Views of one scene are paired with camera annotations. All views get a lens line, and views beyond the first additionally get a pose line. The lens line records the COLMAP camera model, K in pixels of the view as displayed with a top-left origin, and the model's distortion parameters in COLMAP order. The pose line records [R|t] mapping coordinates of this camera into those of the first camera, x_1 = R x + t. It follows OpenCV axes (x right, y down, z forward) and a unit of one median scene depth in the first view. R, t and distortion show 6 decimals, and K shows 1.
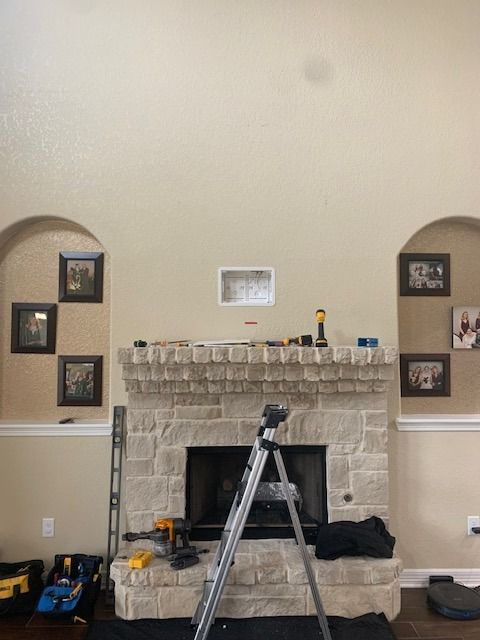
lens RADIAL K [[492.1, 0, 239.7], [0, 492.1, 319.6], [0, 0, 1]] dist [0.005270, -0.020357]
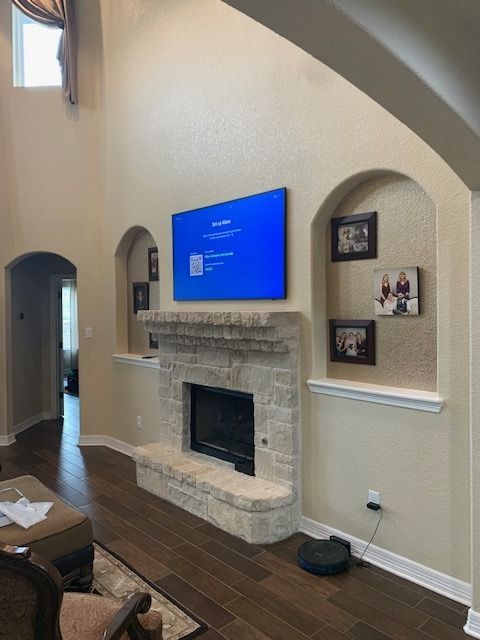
lens RADIAL K [[492.1, 0, 240.8], [0, 492.1, 319.3], [0, 0, 1]] dist [0.005270, -0.020357]
pose [[0.660384, 0.019487, -0.750675, 0.969123], [0.031623, 0.998055, 0.053728, 0.009299], [0.750262, -0.059220, 0.658483, 0.193671]]
